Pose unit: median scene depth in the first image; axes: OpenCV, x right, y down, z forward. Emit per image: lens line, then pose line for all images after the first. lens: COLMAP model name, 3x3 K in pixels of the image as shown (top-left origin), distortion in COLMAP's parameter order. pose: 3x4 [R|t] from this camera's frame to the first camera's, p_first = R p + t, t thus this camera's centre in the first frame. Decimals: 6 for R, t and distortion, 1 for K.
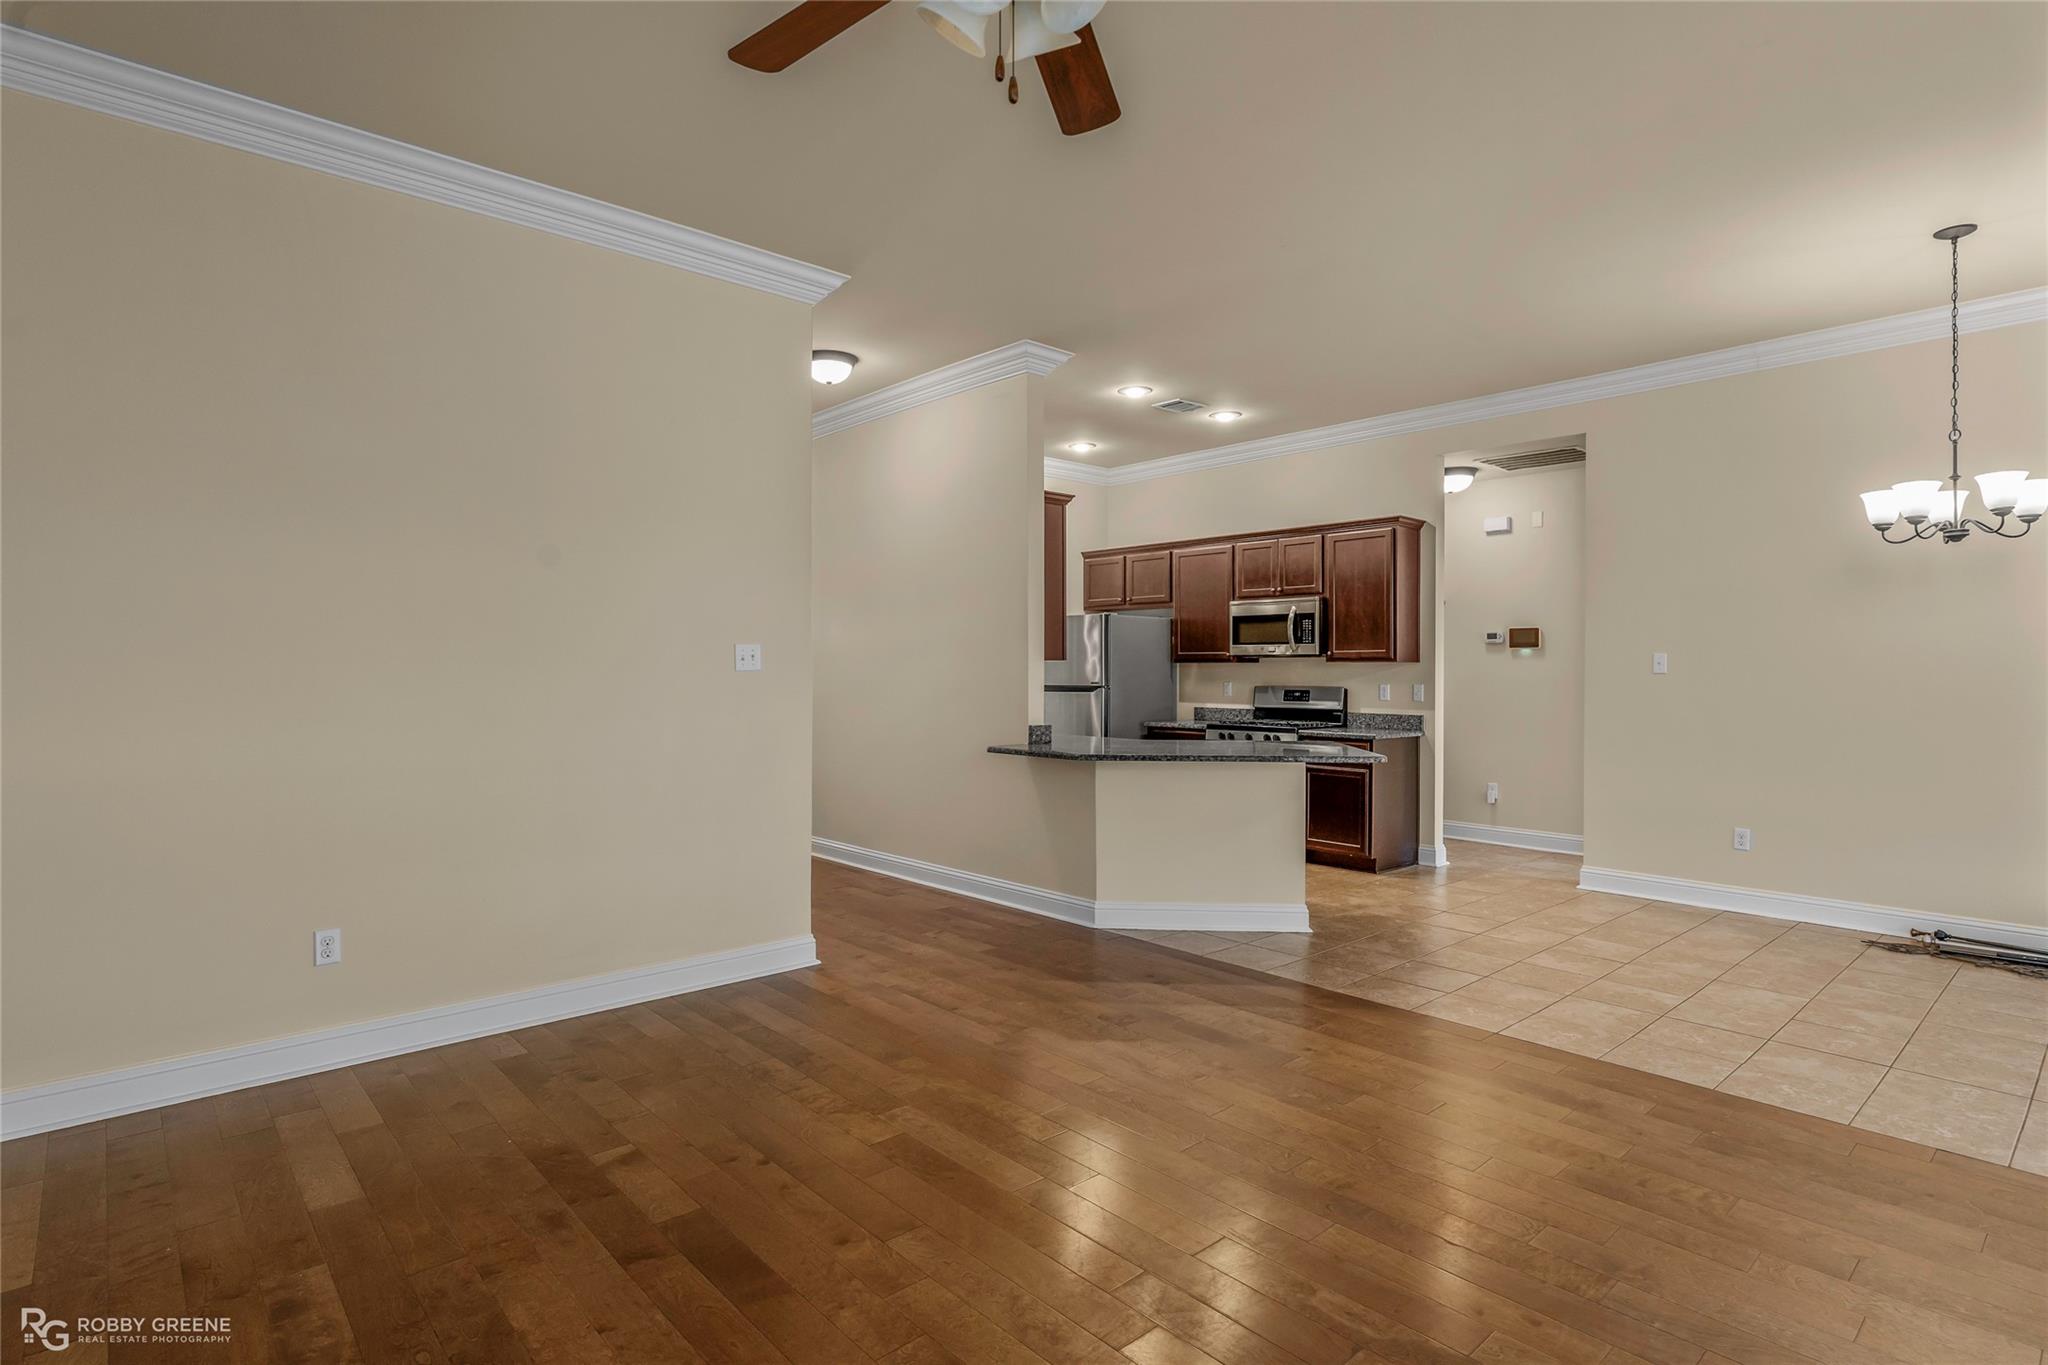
lens RADIAL K [[1033.2, 0, 1024.5], [0, 1033.2, 671.2], [0, 0, 1]] dist [-0.000714, 0.000787]
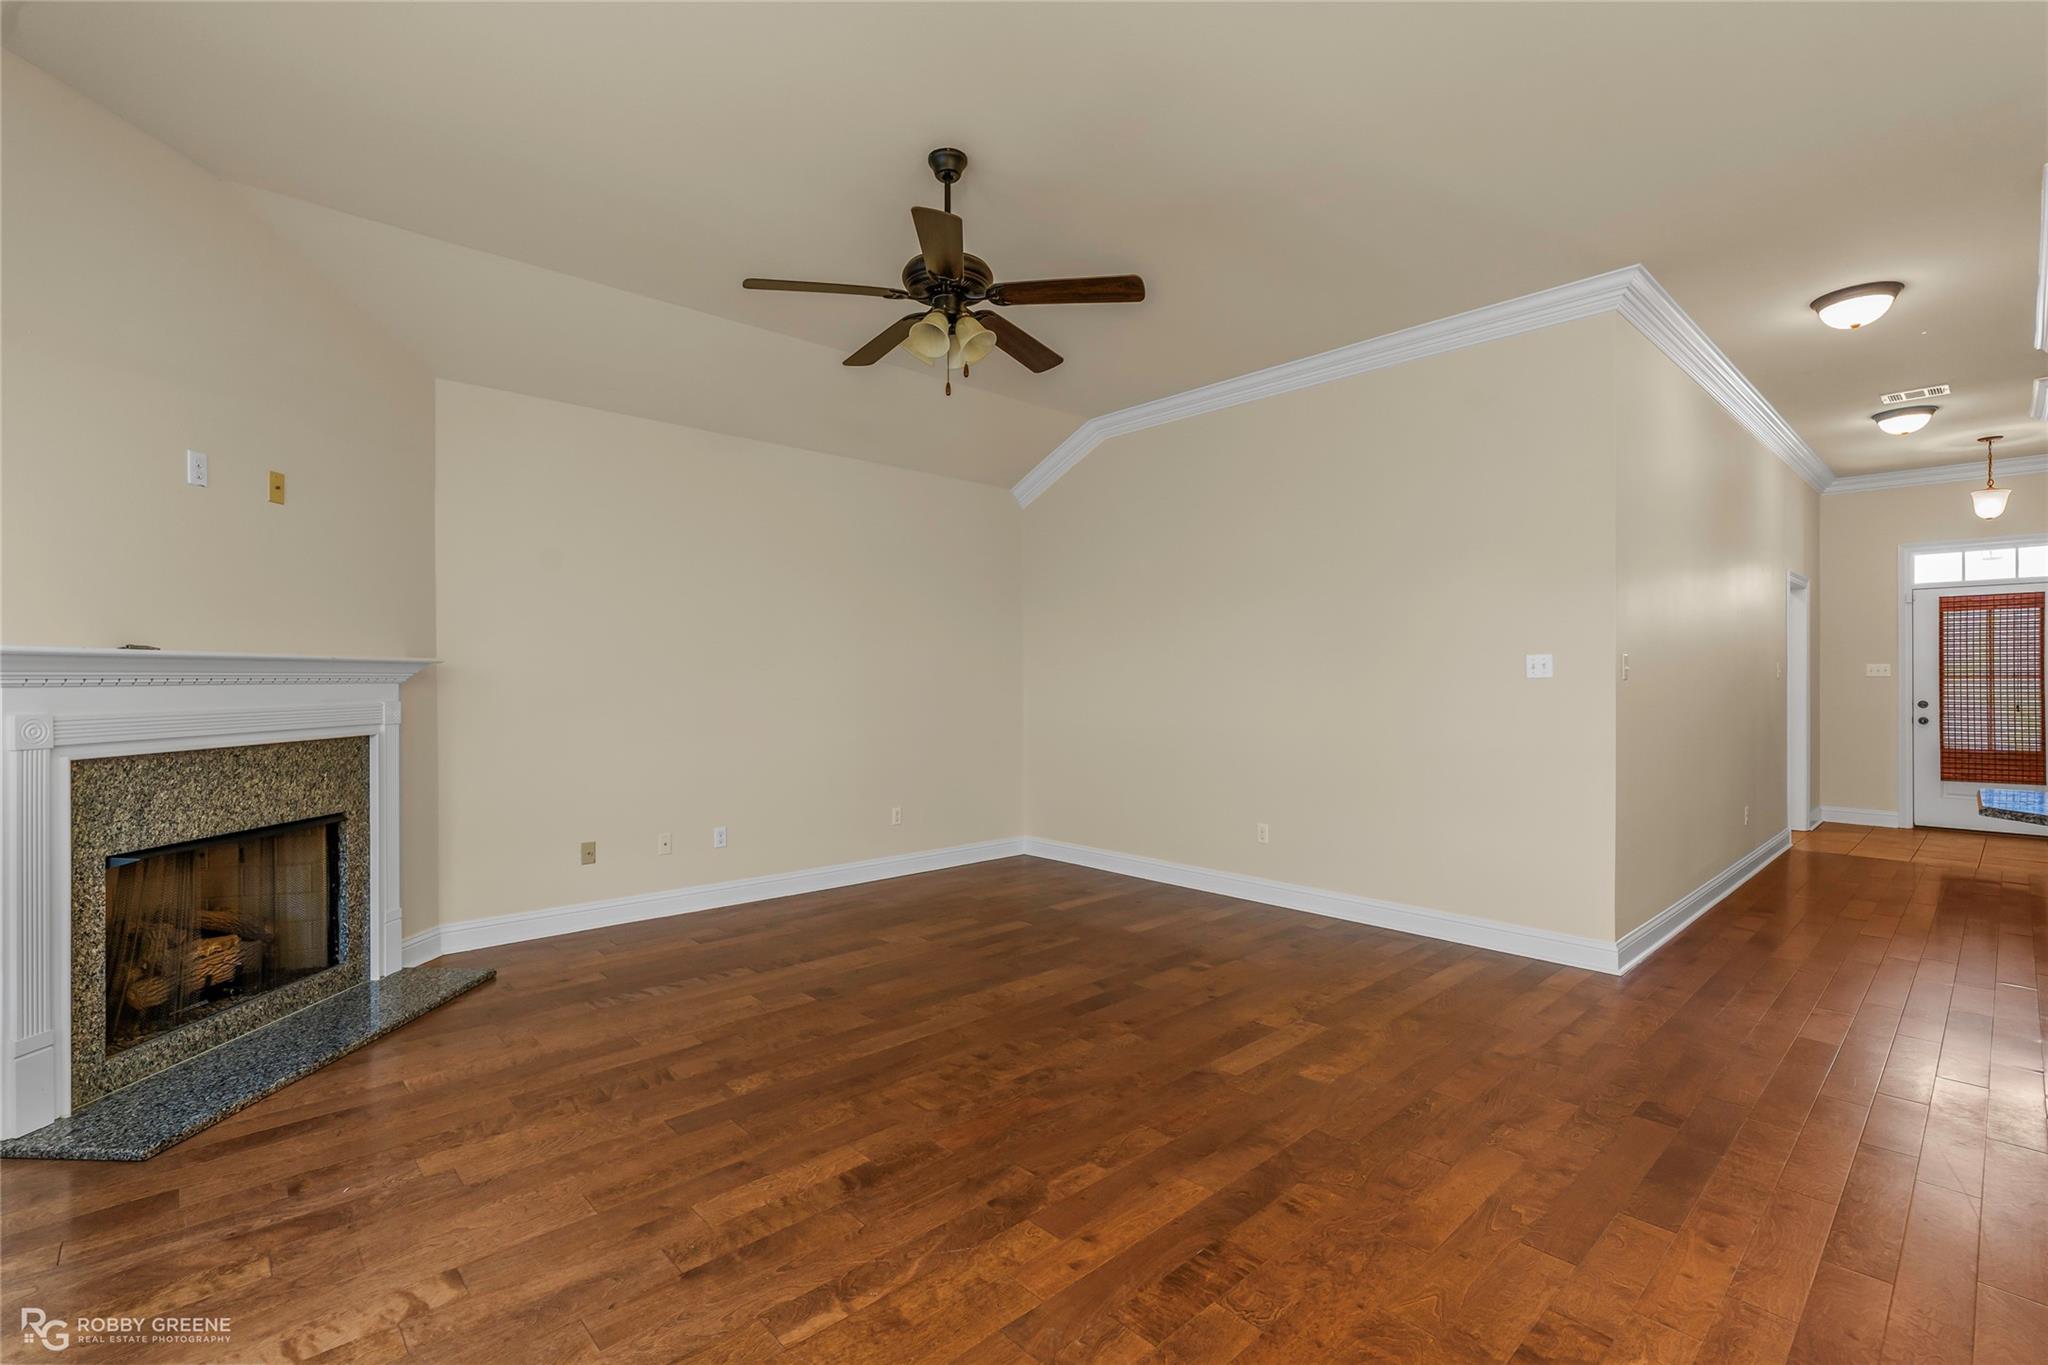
lens RADIAL K [[912.1, 0, 1024.0], [0, 912.1, 682.5], [0, 0, 1]] dist [0.001565, 0.000235]
pose [[0.016681, 0.003335, -0.999855, 0.791477], [-0.001166, 0.999994, 0.003316, 0.001517], [0.999860, 0.001110, 0.016685, 0.500190]]
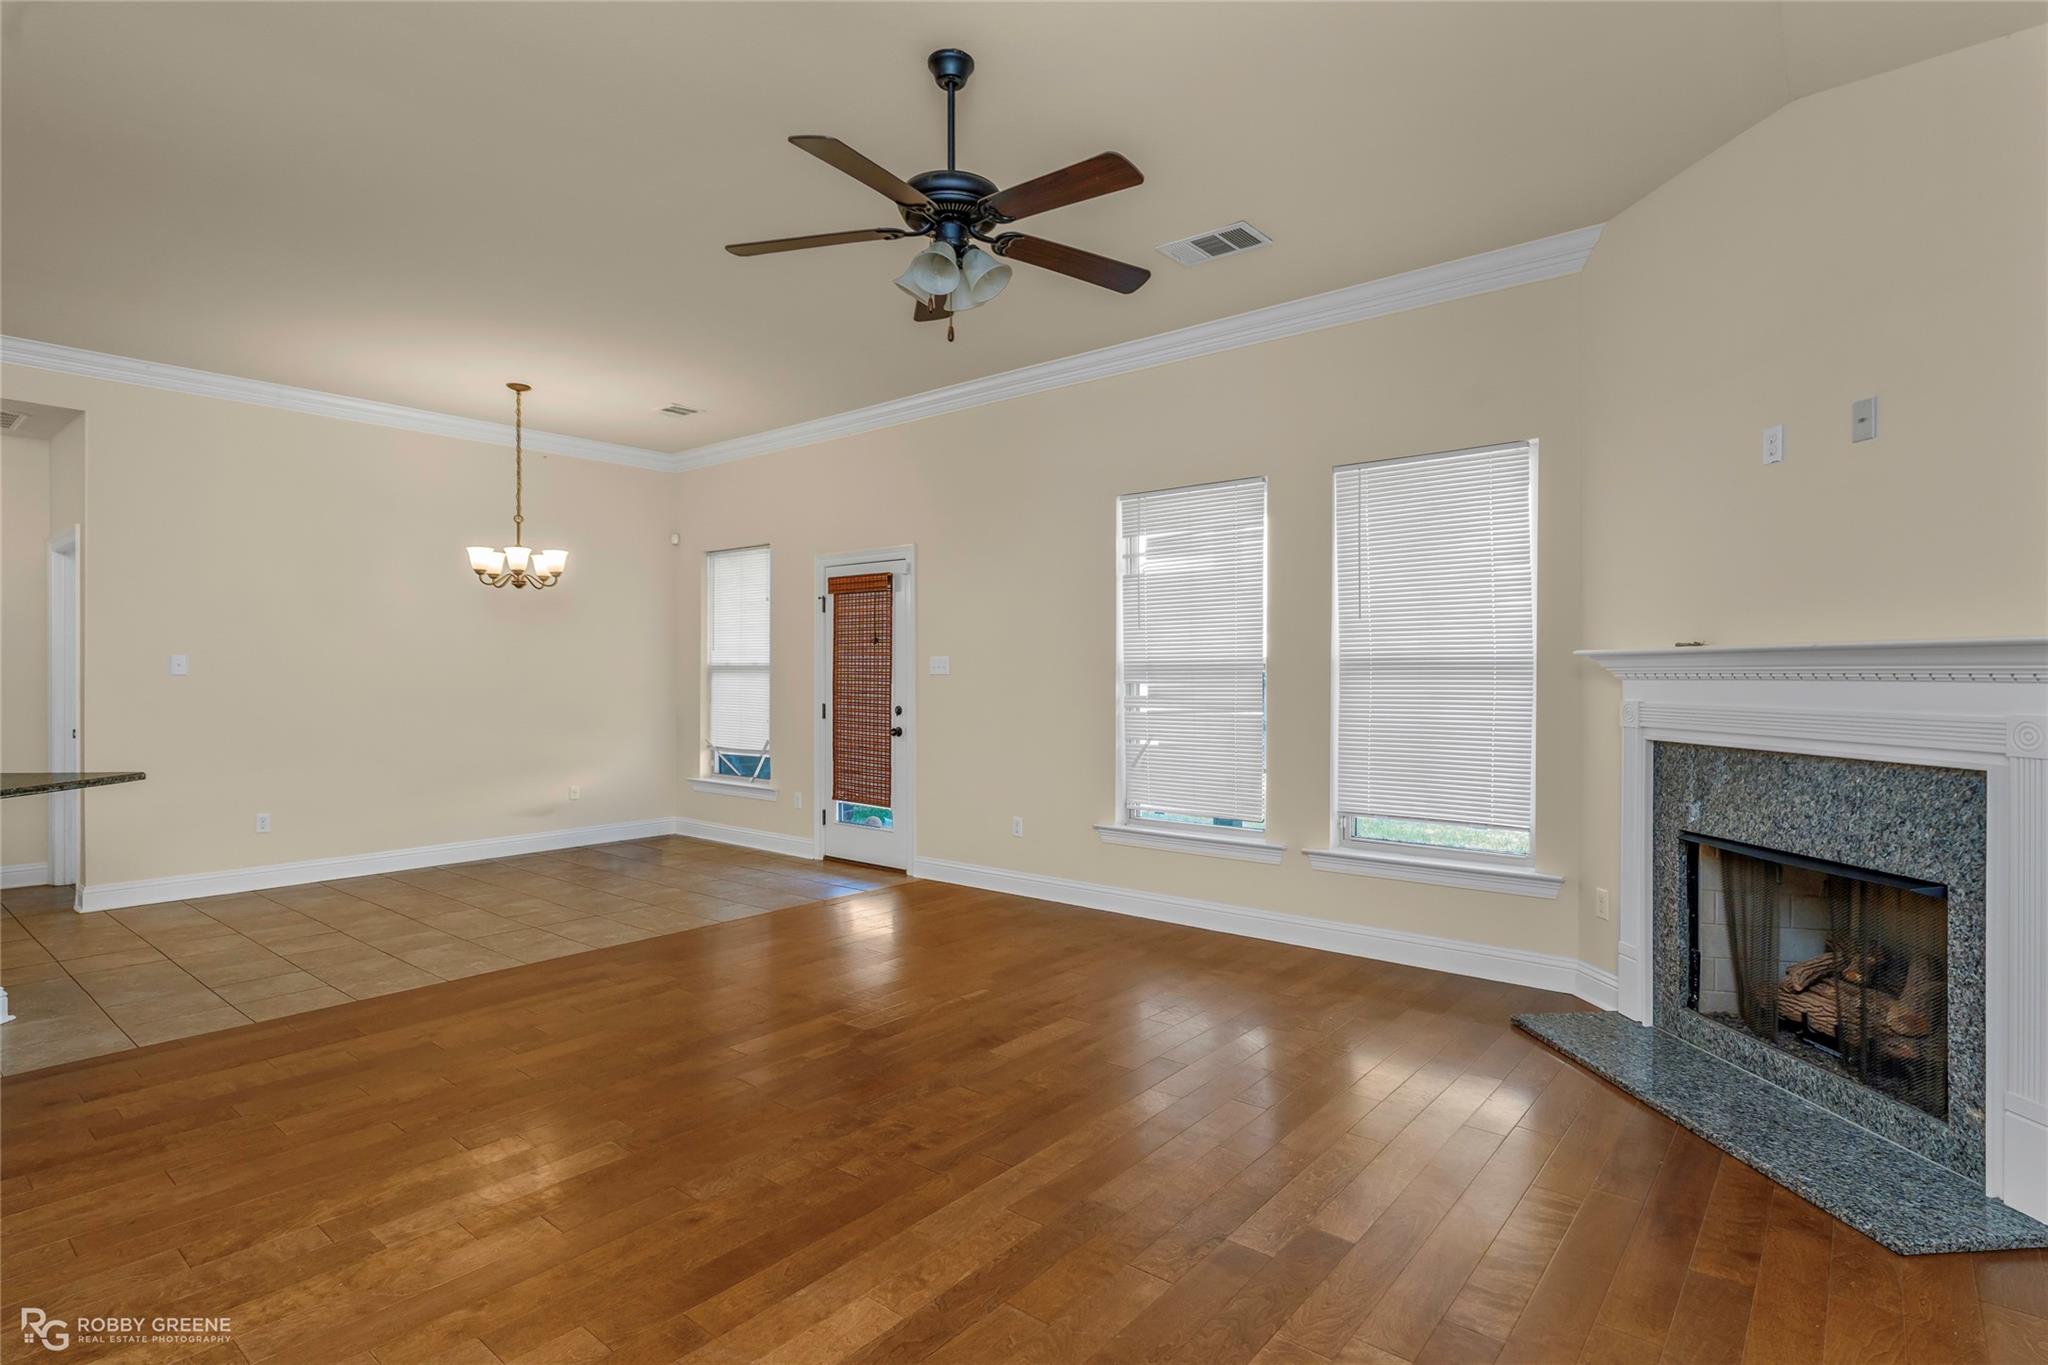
lens RADIAL K [[1033.2, 0, 1024.5], [0, 1033.2, 671.2], [0, 0, 1]] dist [-0.000714, 0.000787]
pose [[-0.146685, -0.000022, 0.989183, -0.775546], [0.001224, 0.999999, 0.000204, -0.001232], [-0.989182, 0.001241, -0.146685, 0.507529]]
